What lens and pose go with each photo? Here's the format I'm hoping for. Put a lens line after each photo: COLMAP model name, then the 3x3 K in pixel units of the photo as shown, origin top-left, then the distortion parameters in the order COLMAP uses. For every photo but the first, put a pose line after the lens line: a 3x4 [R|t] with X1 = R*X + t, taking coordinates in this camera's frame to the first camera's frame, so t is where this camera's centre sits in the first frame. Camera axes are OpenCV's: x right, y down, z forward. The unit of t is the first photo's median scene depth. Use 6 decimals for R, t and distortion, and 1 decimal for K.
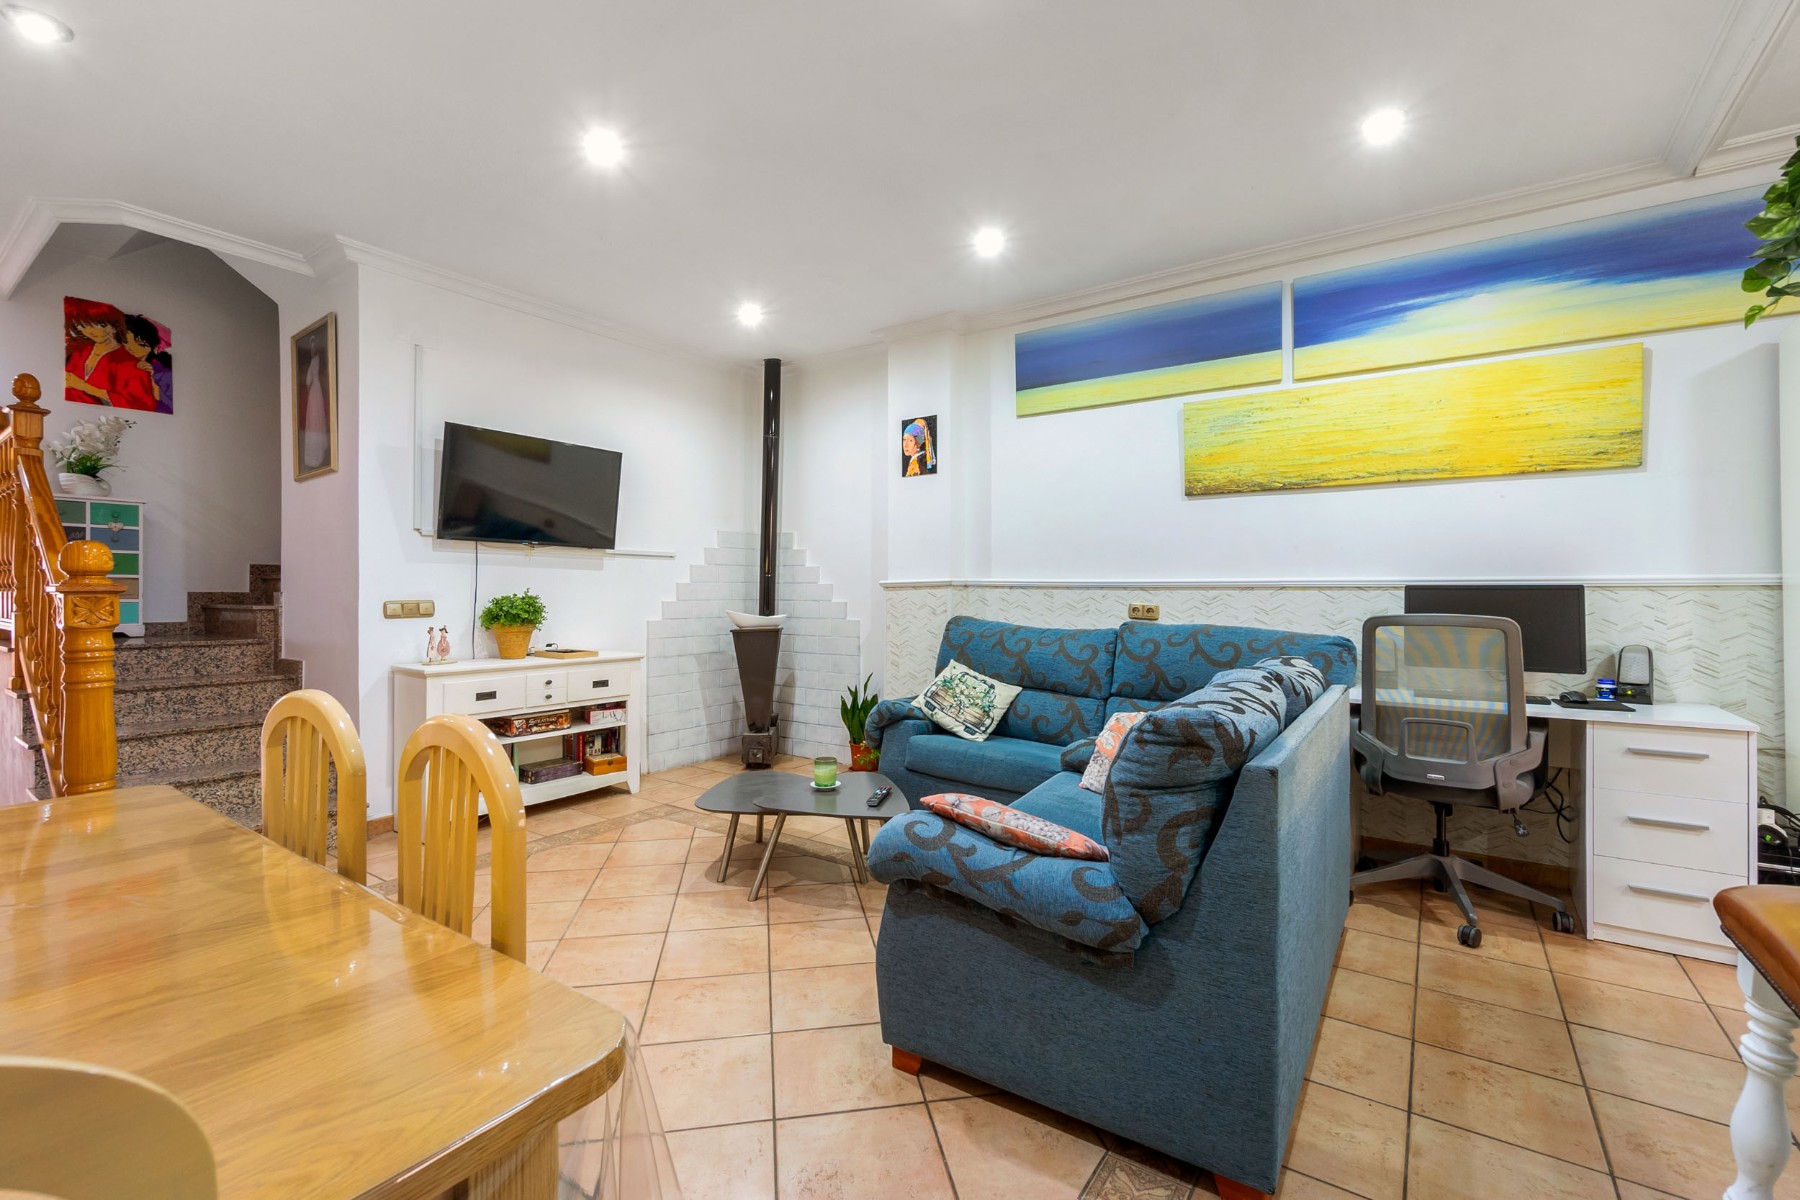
lens RADIAL K [[775.0, 0, 899.7], [0, 775.0, 590.6], [0, 0, 1]] dist [-0.005846, 0.000229]
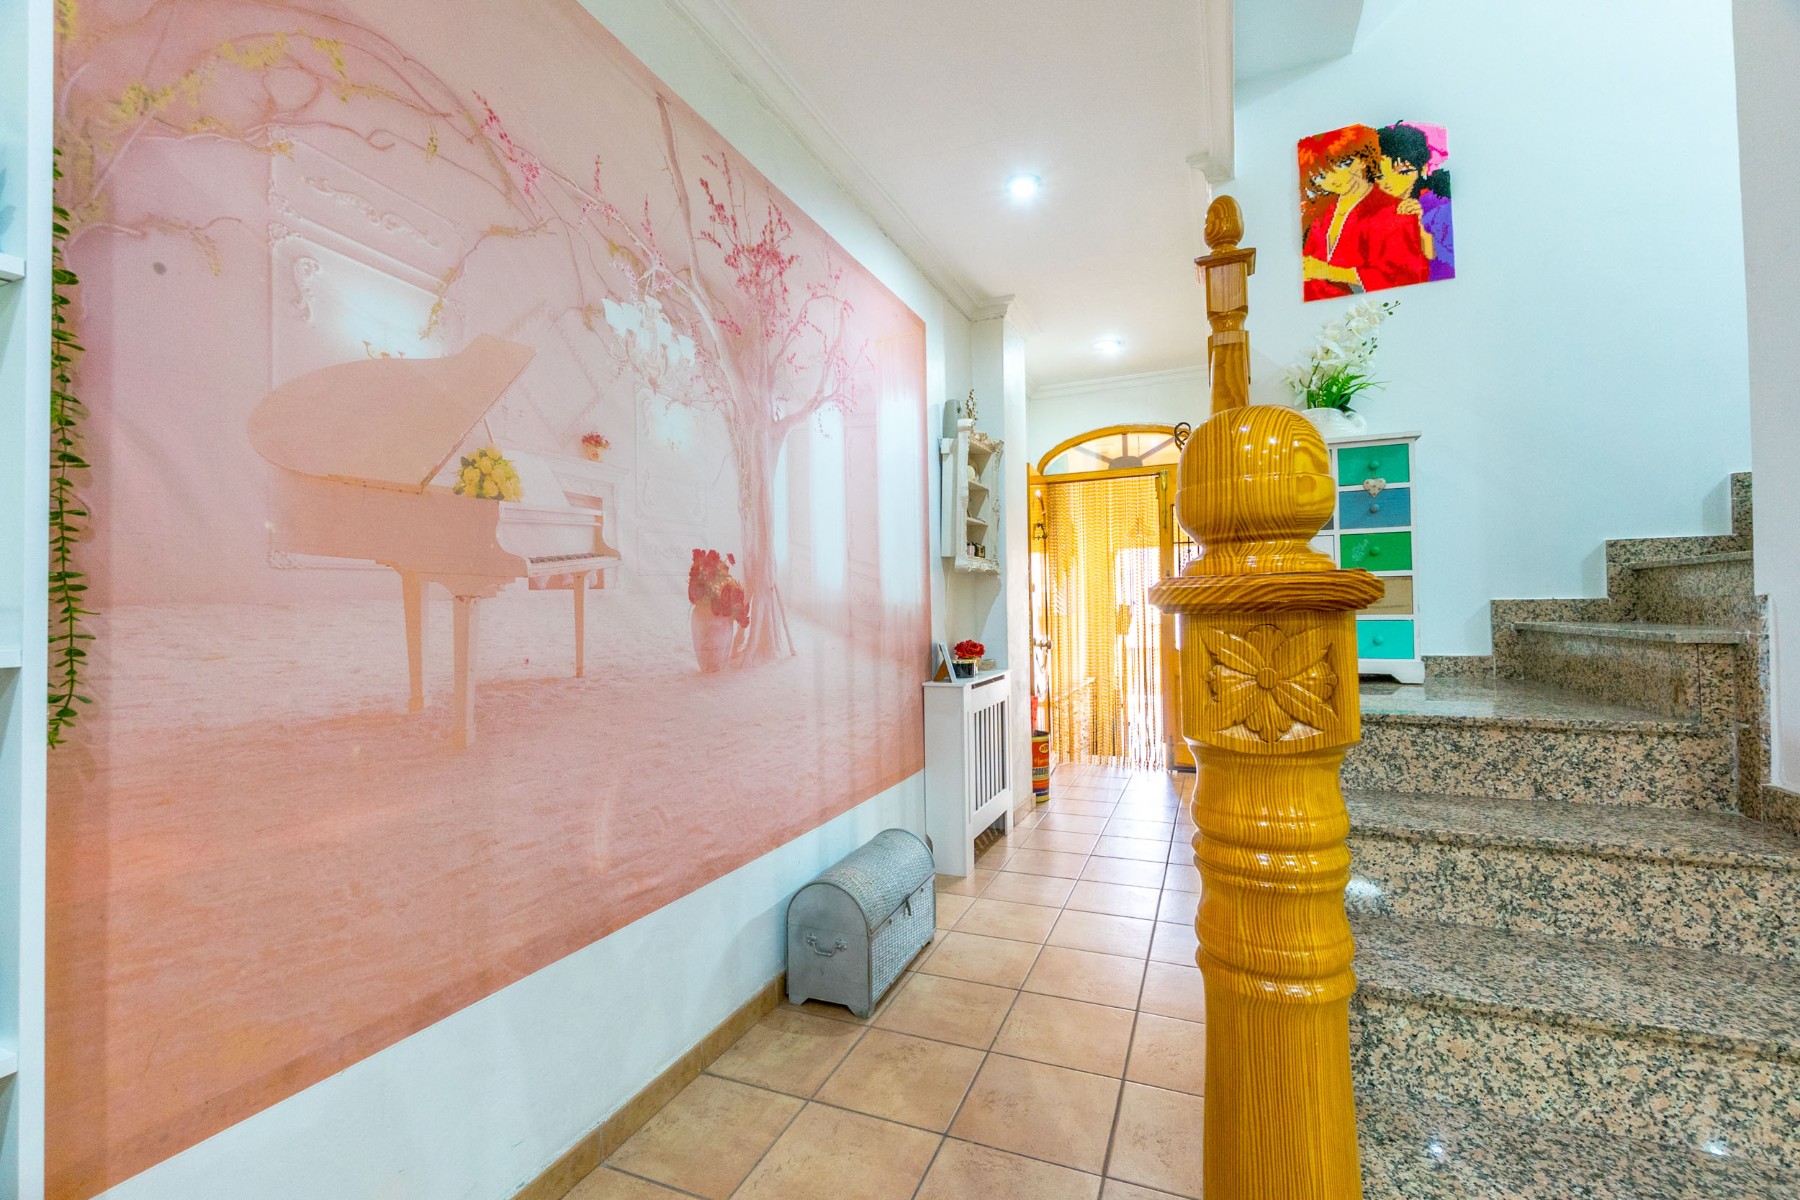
lens RADIAL K [[775.0, 0, 902.8], [0, 775.0, 603.5], [0, 0, 1]] dist [-0.005846, 0.000229]
pose [[0.212102, -0.012712, -0.977165, -0.541538], [0.023301, 0.999697, -0.007948, -0.000971], [0.976970, -0.021084, 0.212334, 0.543202]]
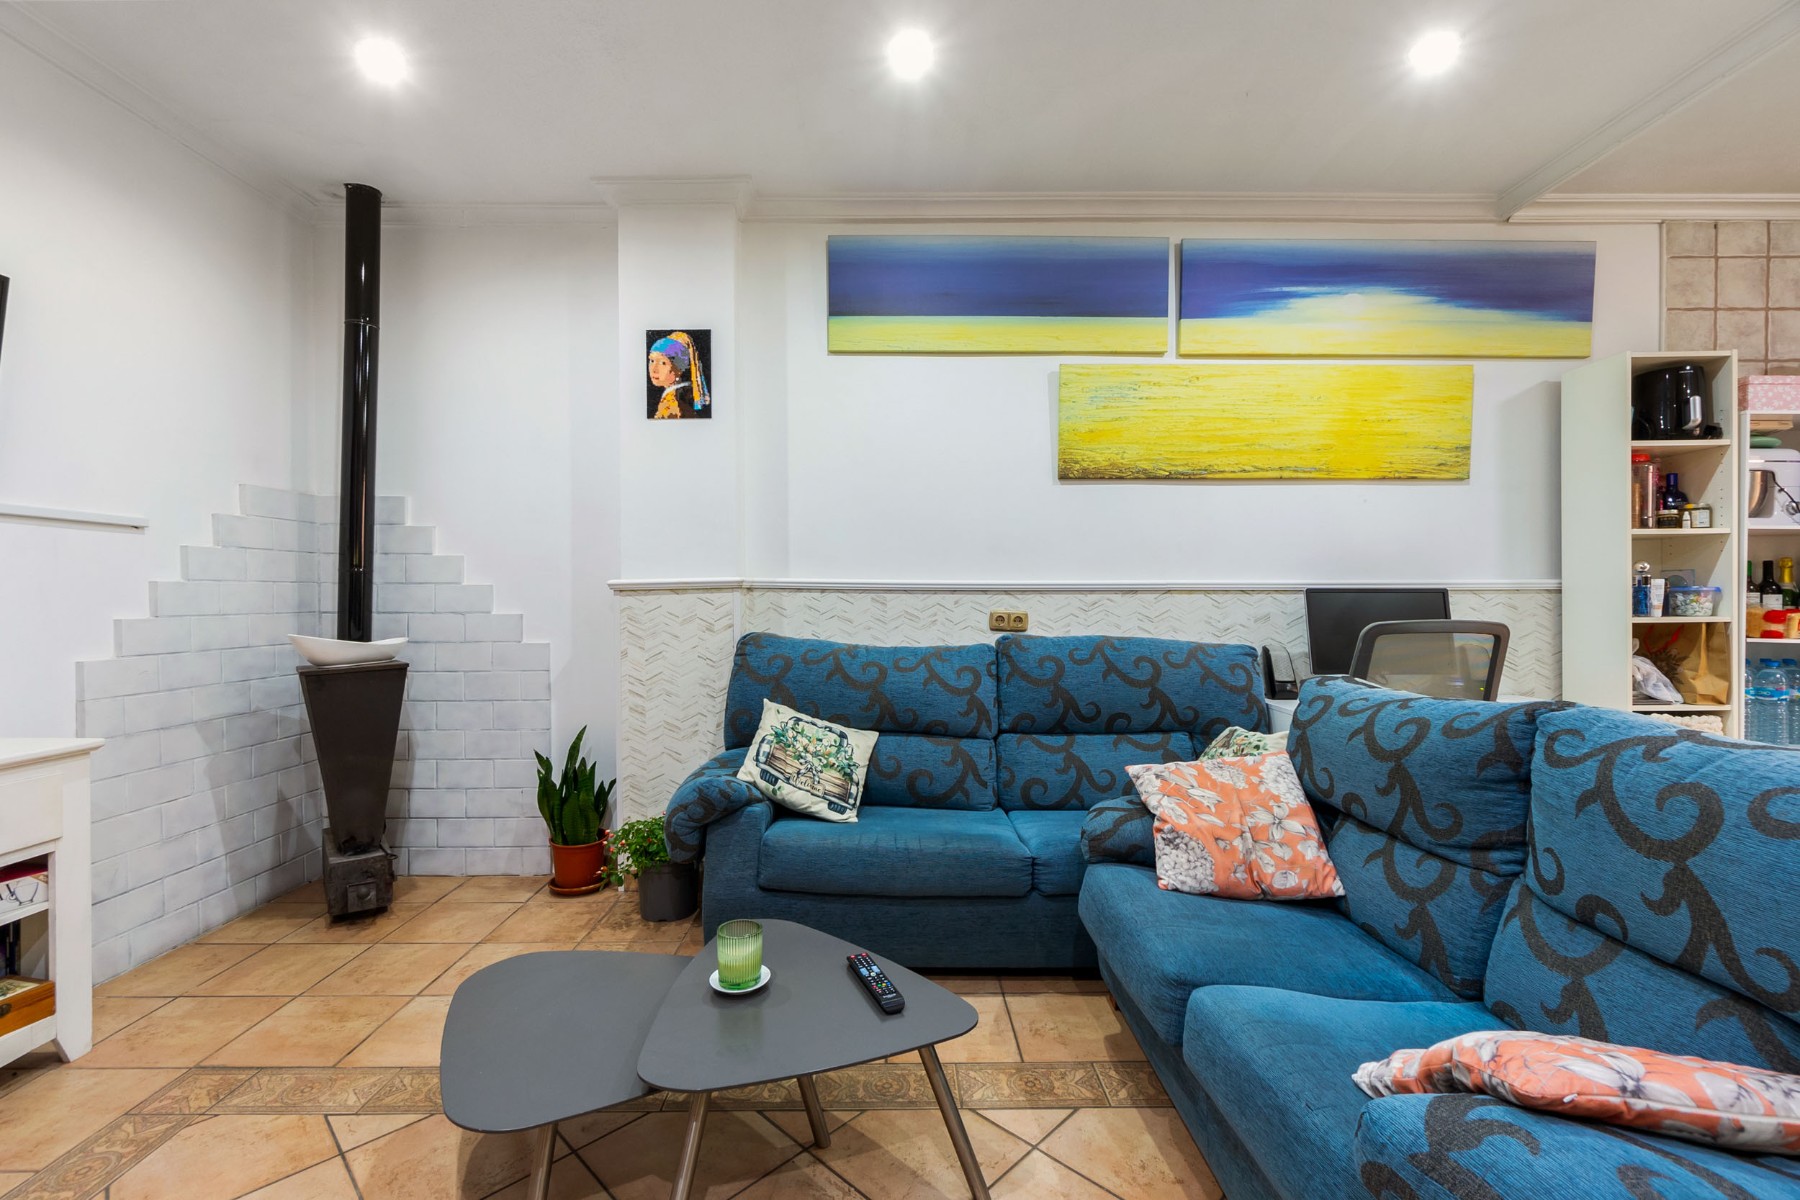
lens RADIAL K [[775.0, 0, 898.7], [0, 775.0, 606.4], [0, 0, 1]] dist [-0.005846, 0.000229]
pose [[0.814959, -0.009613, 0.579438, -0.221611], [0.002093, 0.999905, 0.013645, 0.000721], [-0.579514, -0.009907, 0.814902, 0.391607]]
